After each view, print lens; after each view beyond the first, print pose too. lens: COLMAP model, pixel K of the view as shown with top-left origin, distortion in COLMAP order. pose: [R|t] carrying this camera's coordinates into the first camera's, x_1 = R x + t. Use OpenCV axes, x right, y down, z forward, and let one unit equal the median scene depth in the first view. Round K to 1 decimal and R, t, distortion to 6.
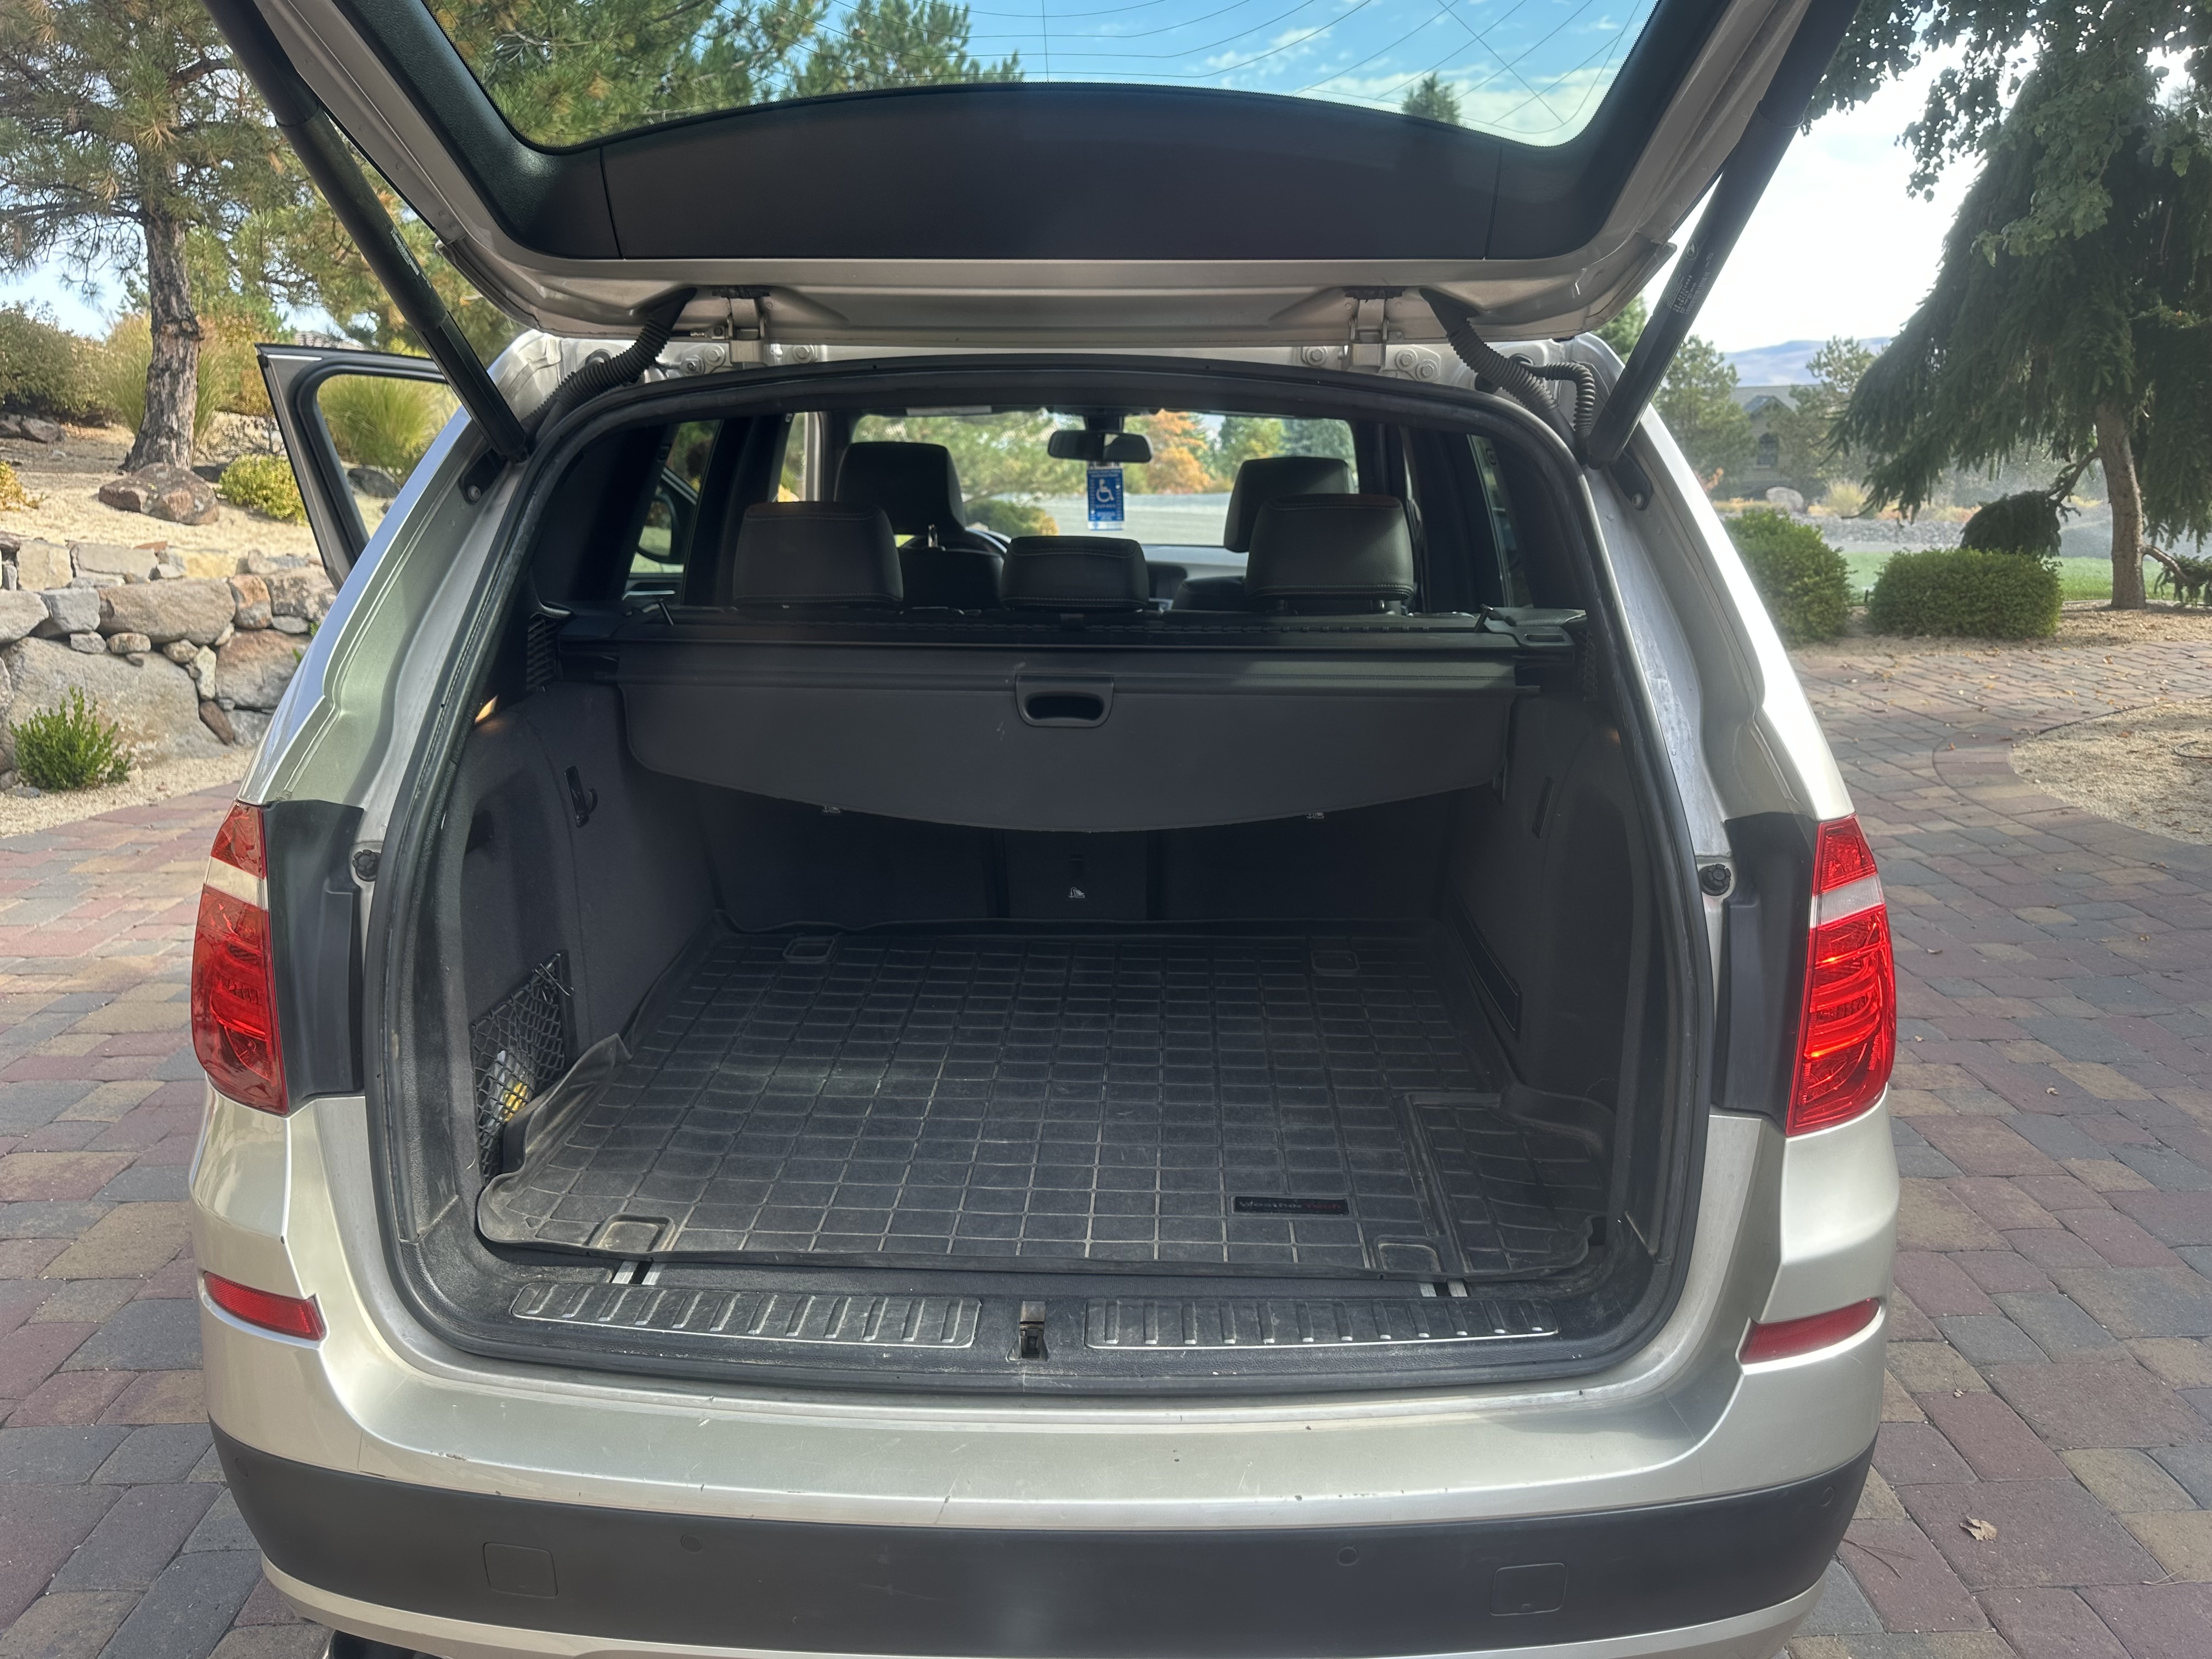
lens RADIAL K [[1558.3, 0, 1130.6], [0, 1558.3, 842.8], [0, 0, 1]] dist [-0.000686, -0.003947]
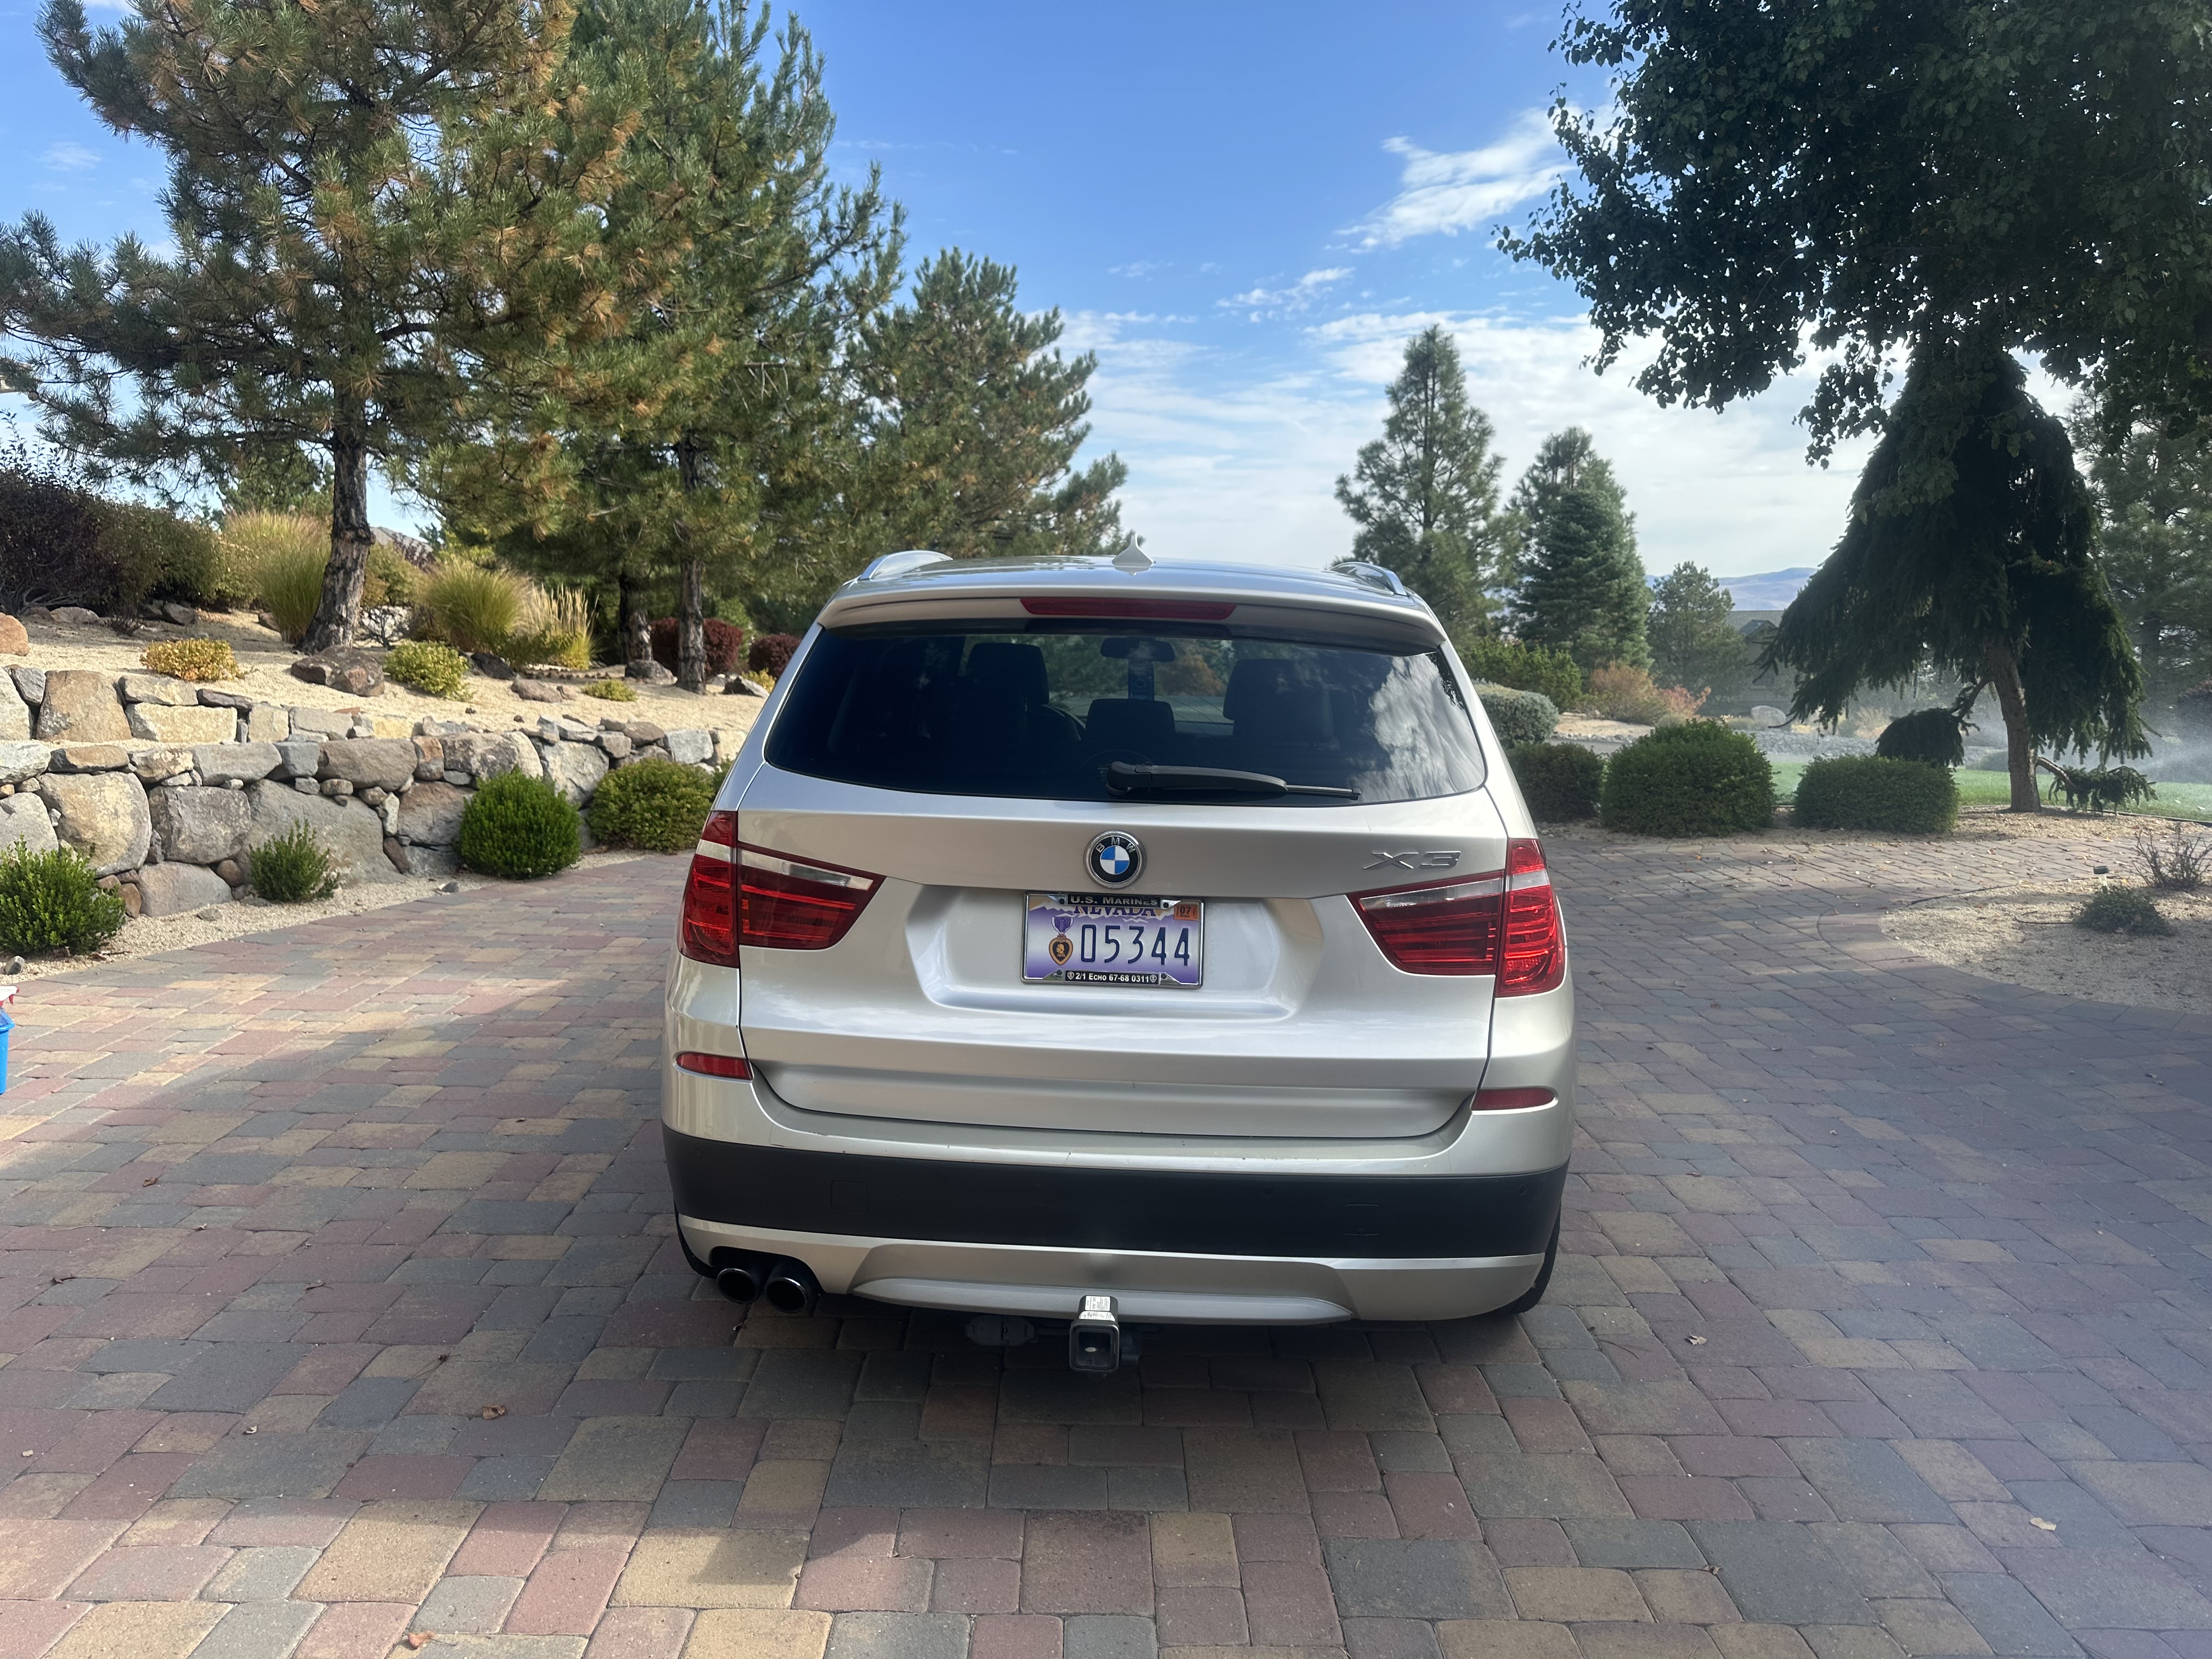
lens RADIAL K [[1558.3, 0, 1130.6], [0, 1558.3, 842.8], [0, 0, 1]] dist [-0.000686, -0.003947]
pose [[0.999652, 0.025316, -0.007478, -0.005706], [-0.026063, 0.991507, -0.127417, 0.042979], [0.004189, 0.127568, 0.991821, -0.162808]]
